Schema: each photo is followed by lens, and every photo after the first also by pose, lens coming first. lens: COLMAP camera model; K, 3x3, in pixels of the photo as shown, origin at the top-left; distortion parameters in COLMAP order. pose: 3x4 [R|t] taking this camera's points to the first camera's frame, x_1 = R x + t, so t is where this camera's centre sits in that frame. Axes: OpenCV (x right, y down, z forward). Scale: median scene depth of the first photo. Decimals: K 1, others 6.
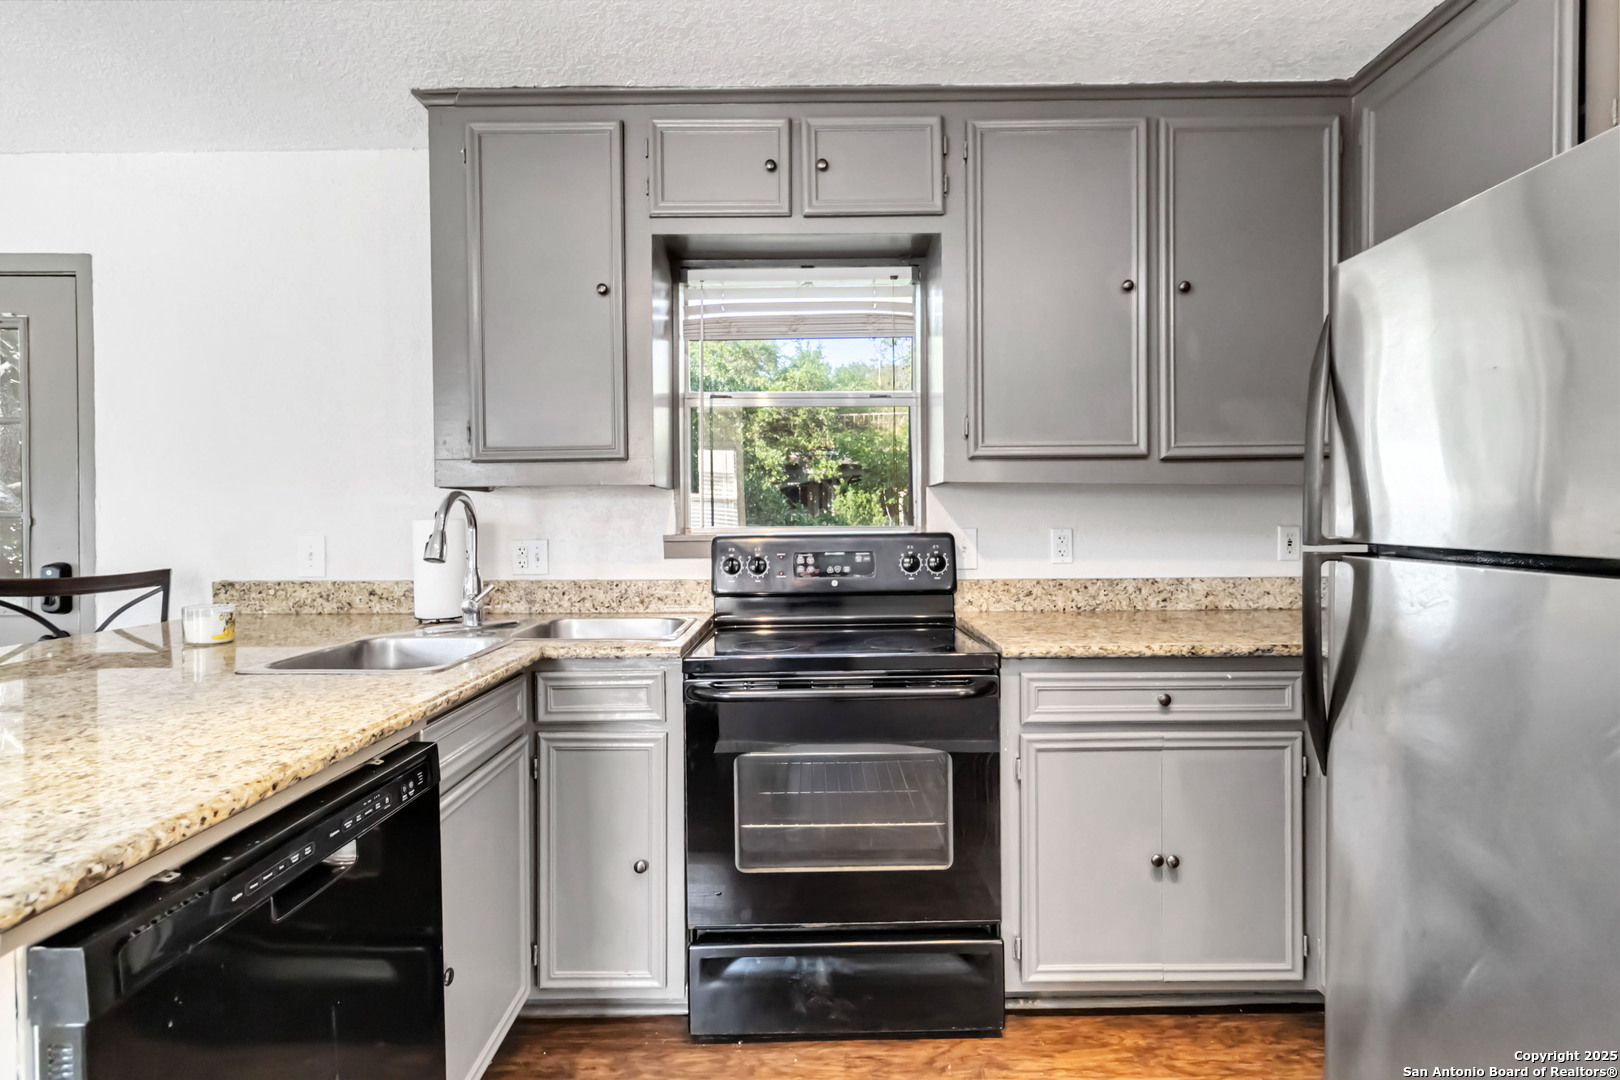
lens RADIAL K [[758.0, 0, 824.1], [0, 758.0, 530.3], [0, 0, 1]] dist [-0.006945, 0.003369]
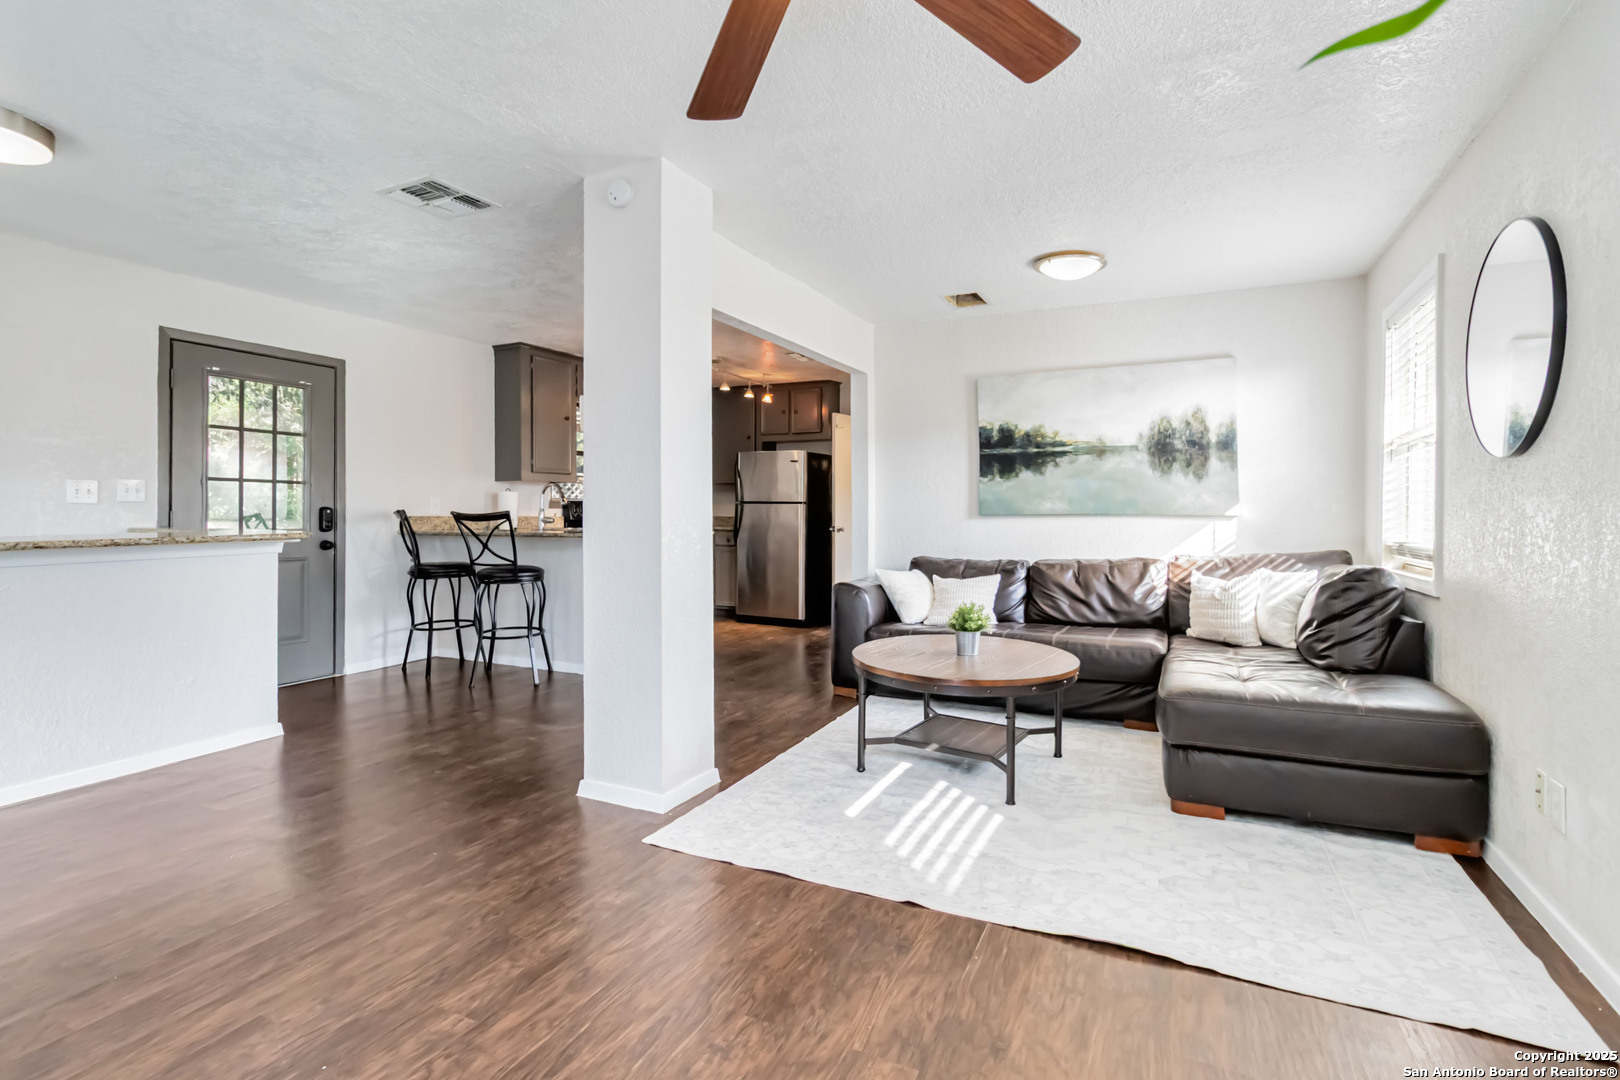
lens RADIAL K [[758.0, 0, 799.4], [0, 758.0, 511.7], [0, 0, 1]] dist [-0.006945, 0.003369]
pose [[0.467497, 0.009885, 0.883939, -2.517198], [0.013037, 0.999752, -0.018075, 0.125294], [-0.883898, 0.019974, 0.467252, -1.235087]]
